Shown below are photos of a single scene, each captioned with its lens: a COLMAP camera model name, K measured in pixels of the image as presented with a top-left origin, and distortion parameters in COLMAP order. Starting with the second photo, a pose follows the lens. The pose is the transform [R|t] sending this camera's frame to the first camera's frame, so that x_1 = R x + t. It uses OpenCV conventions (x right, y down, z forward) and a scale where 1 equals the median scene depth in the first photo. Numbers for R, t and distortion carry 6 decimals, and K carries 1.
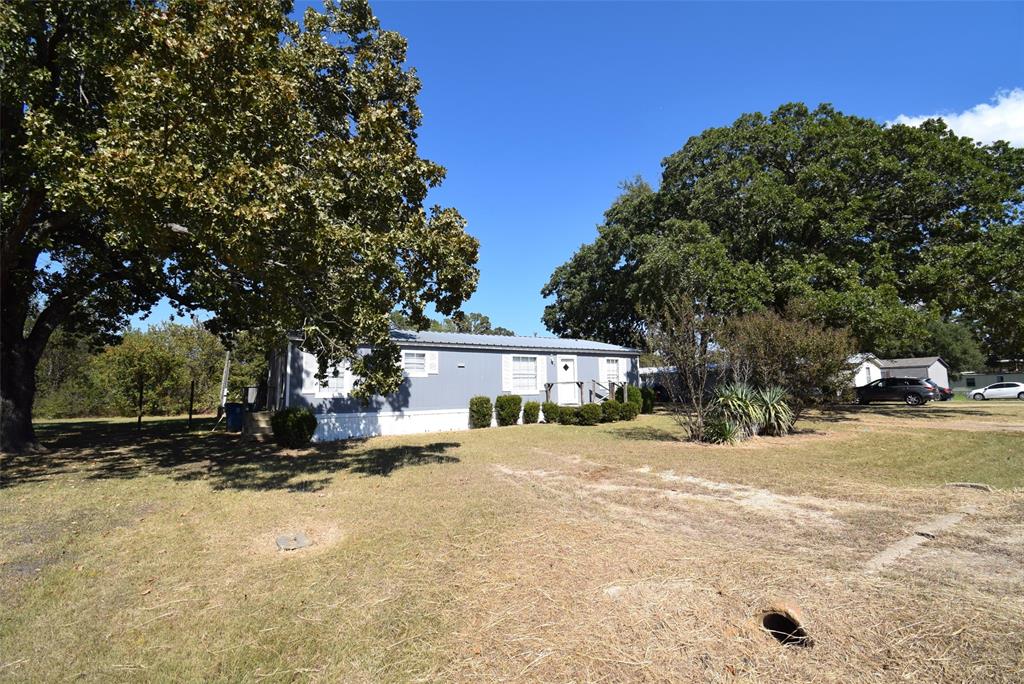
lens RADIAL K [[453.2, 0, 516.7], [0, 453.2, 343.2], [0, 0, 1]] dist [0.019835, -0.027219]
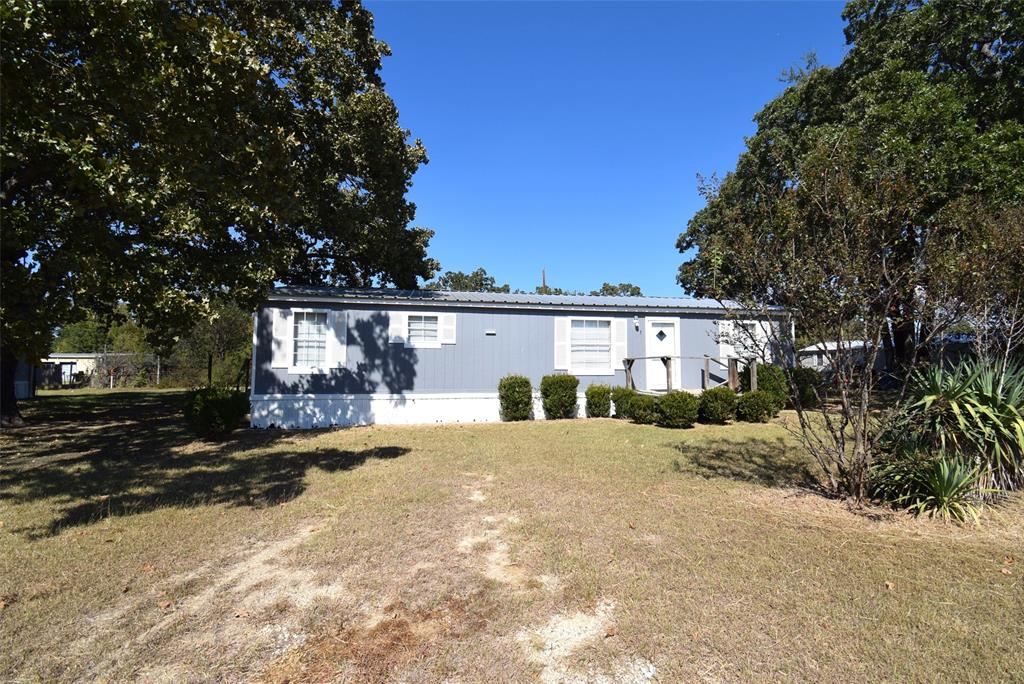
lens RADIAL K [[453.2, 0, 516.7], [0, 453.2, 343.2], [0, 0, 1]] dist [0.019835, -0.027219]
pose [[0.933833, -0.005368, -0.357669, 0.171585], [0.023392, 0.998664, 0.046084, 0.033028], [0.356943, -0.051401, 0.932711, 0.341962]]
